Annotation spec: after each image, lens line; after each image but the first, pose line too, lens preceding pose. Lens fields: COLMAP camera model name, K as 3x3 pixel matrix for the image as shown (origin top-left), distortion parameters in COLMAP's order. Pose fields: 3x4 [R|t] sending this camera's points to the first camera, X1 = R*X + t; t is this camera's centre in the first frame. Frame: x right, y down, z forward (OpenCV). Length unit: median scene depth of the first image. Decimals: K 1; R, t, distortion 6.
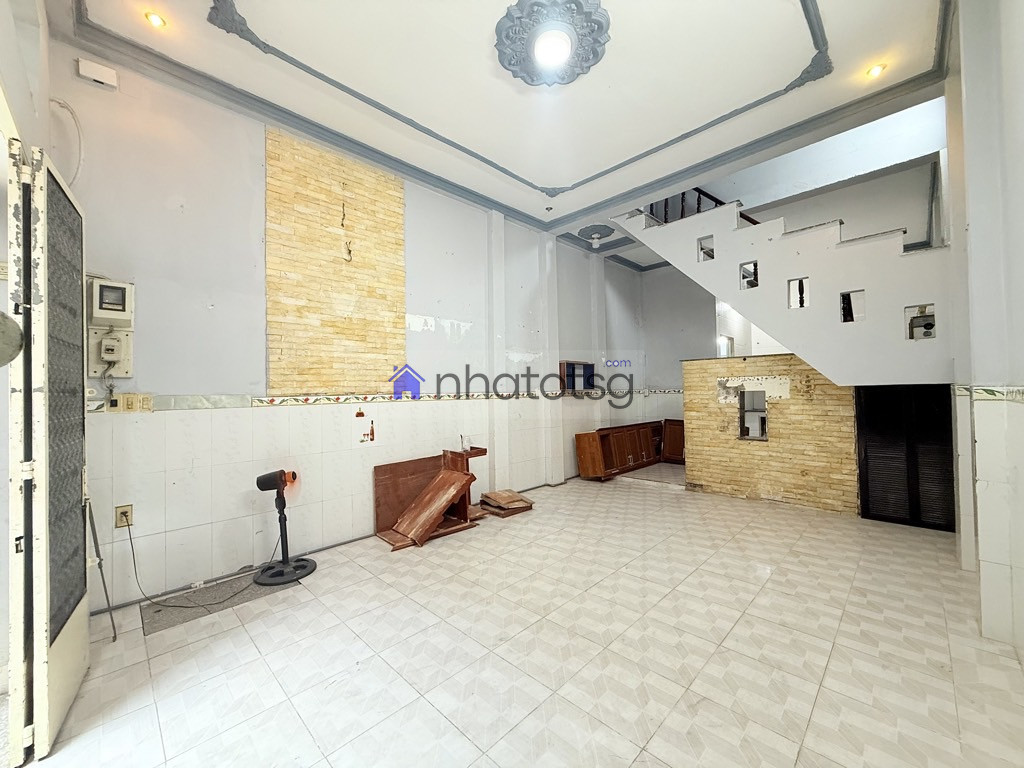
lens RADIAL K [[406.2, 0, 509.8], [0, 406.2, 383.6], [0, 0, 1]] dist [-0.000469, 0.000186]
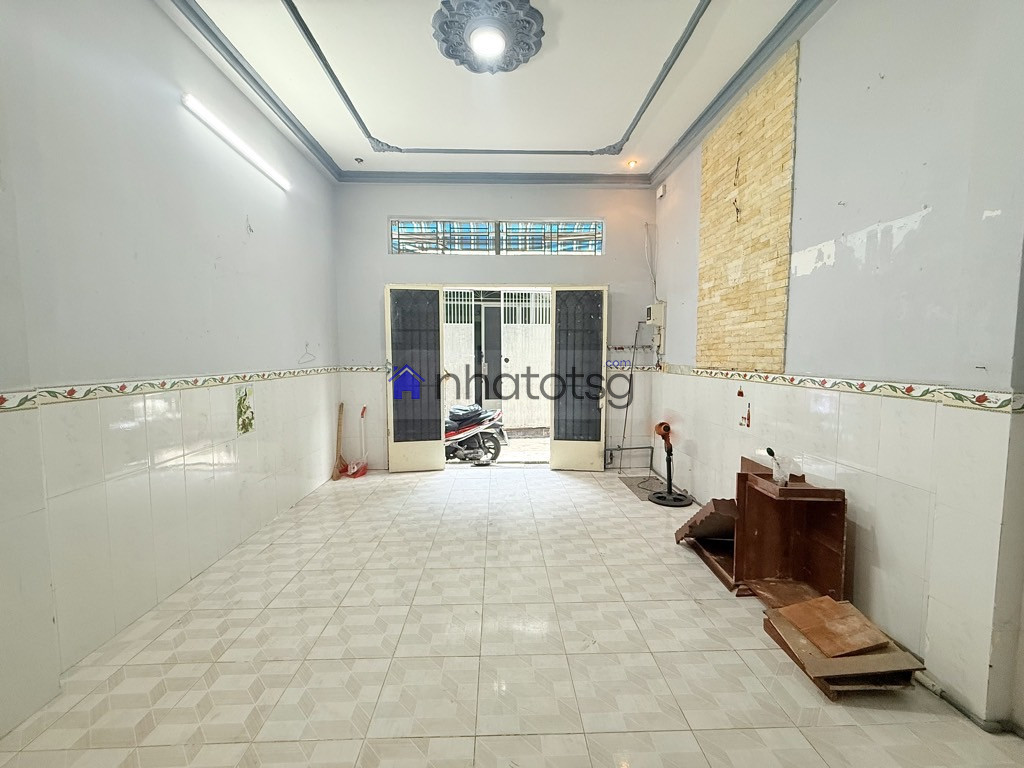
lens RADIAL K [[406.2, 0, 510.3], [0, 406.2, 382.5], [0, 0, 1]] dist [-0.000469, 0.000186]
pose [[-0.682862, 0.068057, -0.727370, 0.761228], [0.025669, 0.997272, 0.069212, -0.027228], [0.730096, 0.028592, -0.682746, 1.536325]]
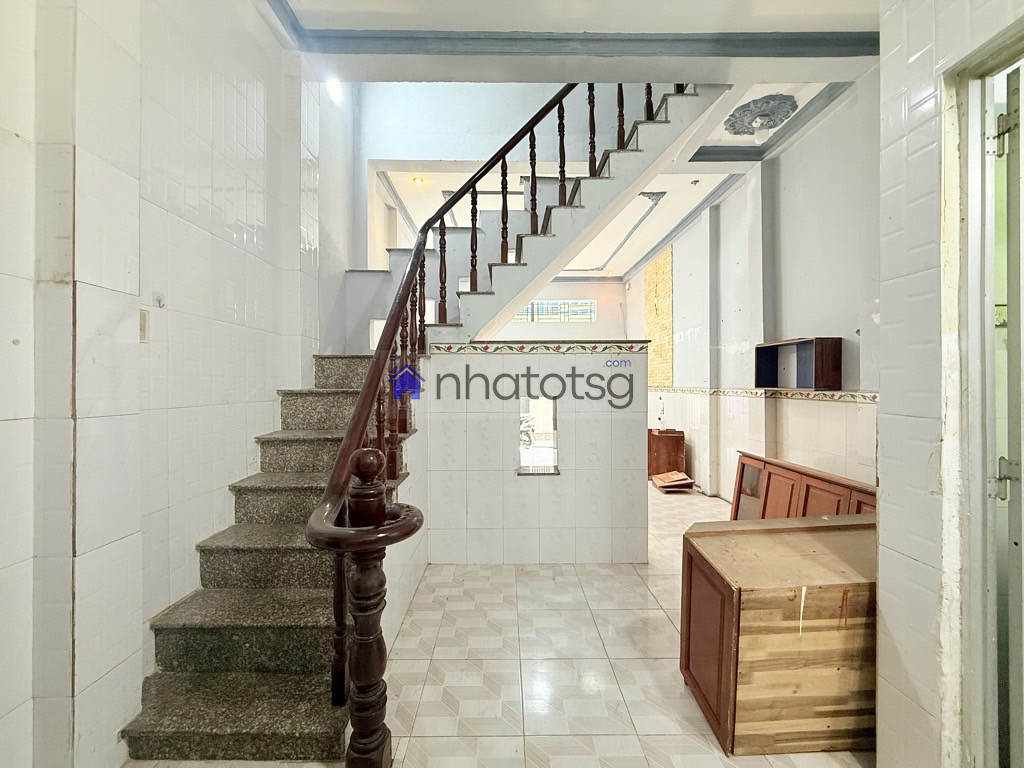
lens RADIAL K [[406.2, 0, 513.4], [0, 406.2, 385.5], [0, 0, 1]] dist [-0.000469, 0.000186]
pose [[-0.692557, 0.016996, -0.721163, 1.701345], [0.025593, 0.999672, -0.001018, 0.005678], [0.720909, -0.019161, -0.692765, 2.206147]]
